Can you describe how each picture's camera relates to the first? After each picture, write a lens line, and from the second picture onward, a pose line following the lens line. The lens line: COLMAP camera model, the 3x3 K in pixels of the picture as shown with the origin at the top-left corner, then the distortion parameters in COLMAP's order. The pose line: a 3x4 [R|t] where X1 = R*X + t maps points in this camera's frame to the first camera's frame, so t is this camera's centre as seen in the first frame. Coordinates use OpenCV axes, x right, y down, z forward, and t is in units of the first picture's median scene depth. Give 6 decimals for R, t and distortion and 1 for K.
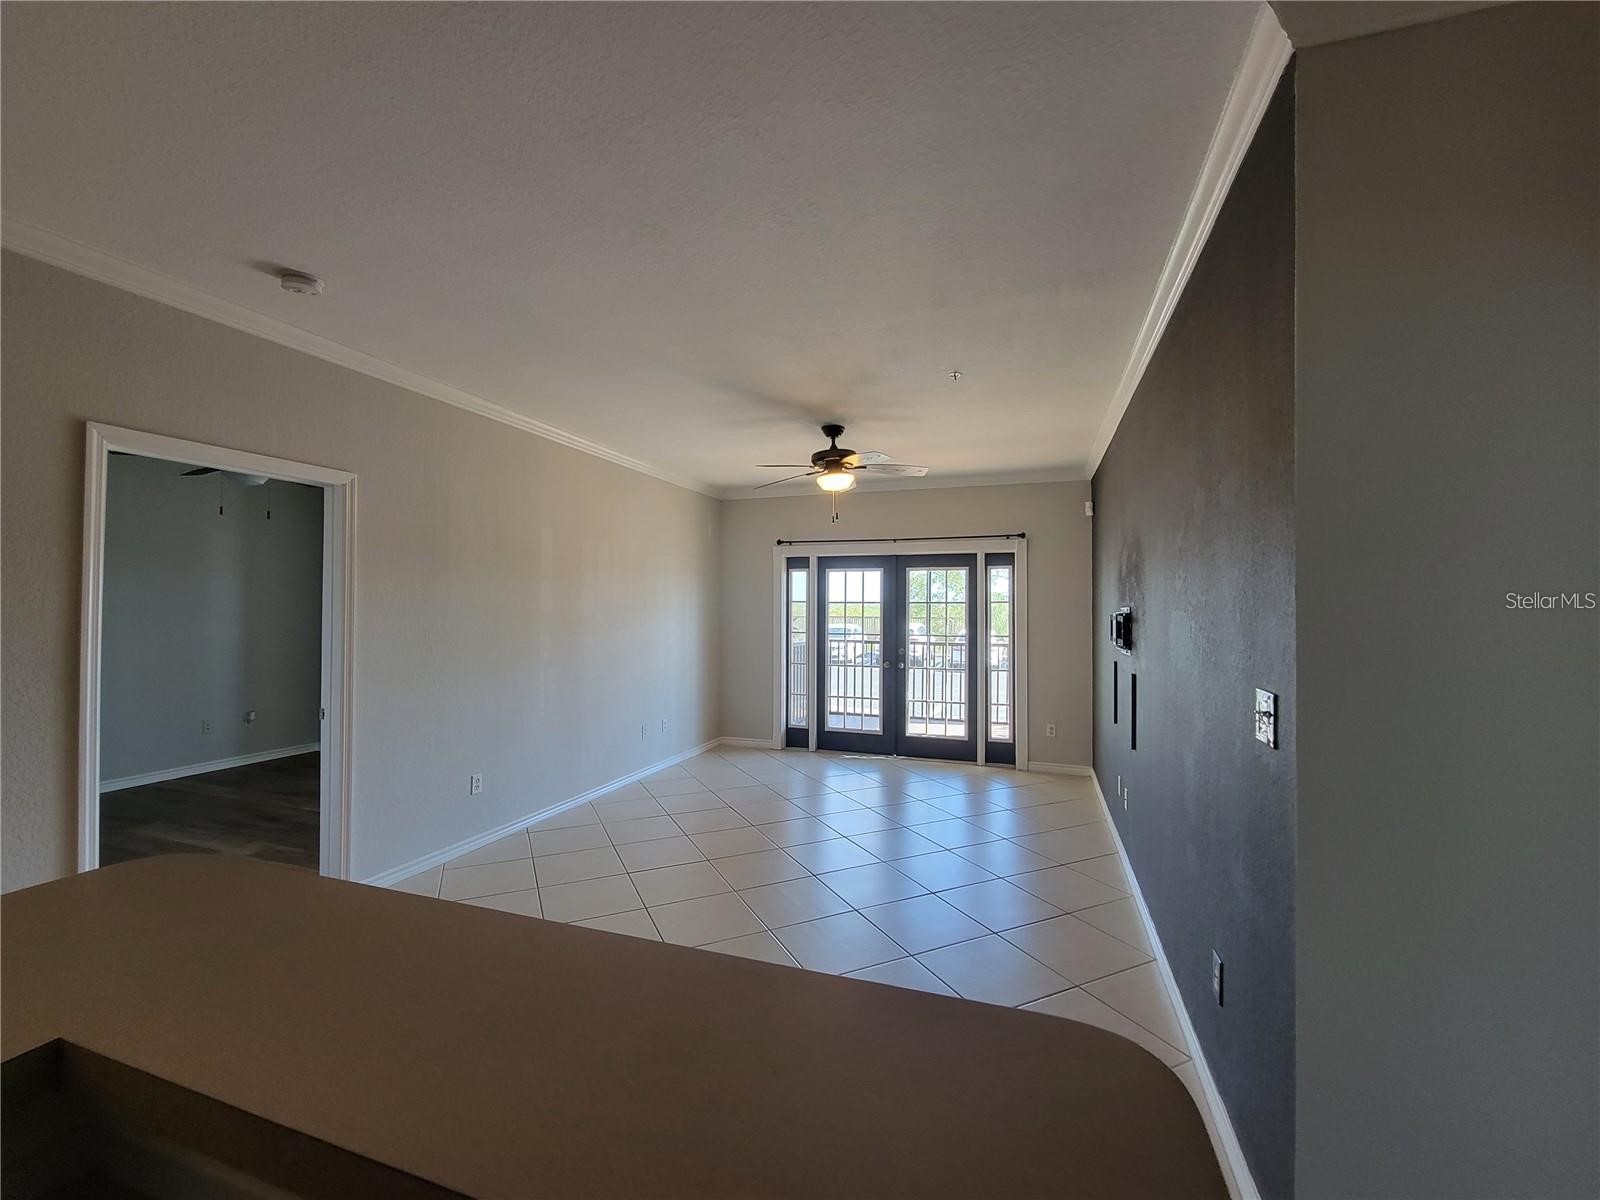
lens RADIAL K [[656.8, 0, 801.5], [0, 656.8, 600.2], [0, 0, 1]] dist [0.000149, -0.000637]
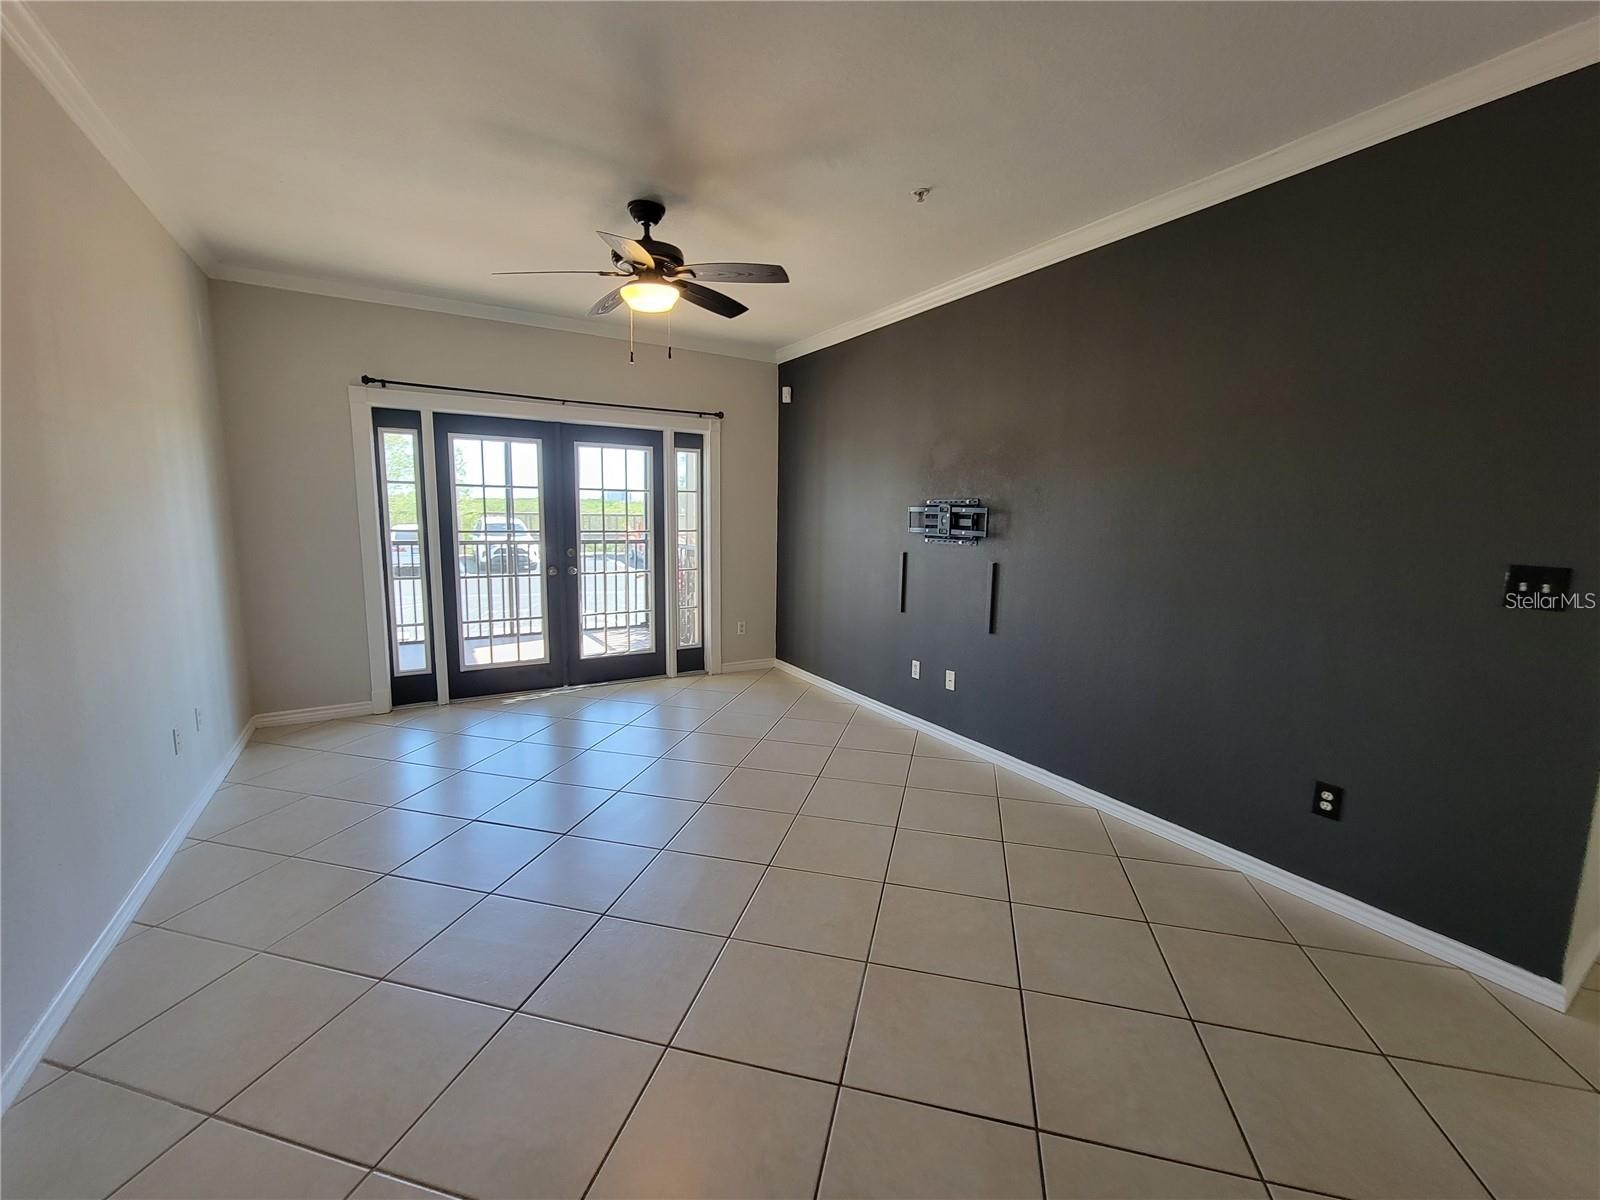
lens RADIAL K [[656.8, 0, 801.5], [0, 656.8, 600.2], [0, 0, 1]] dist [0.000149, -0.000637]
pose [[0.637993, -0.097872, 0.763797, -0.266759], [-0.023661, 0.988930, 0.146484, 0.013924], [-0.769679, -0.111528, 0.628614, 0.303929]]
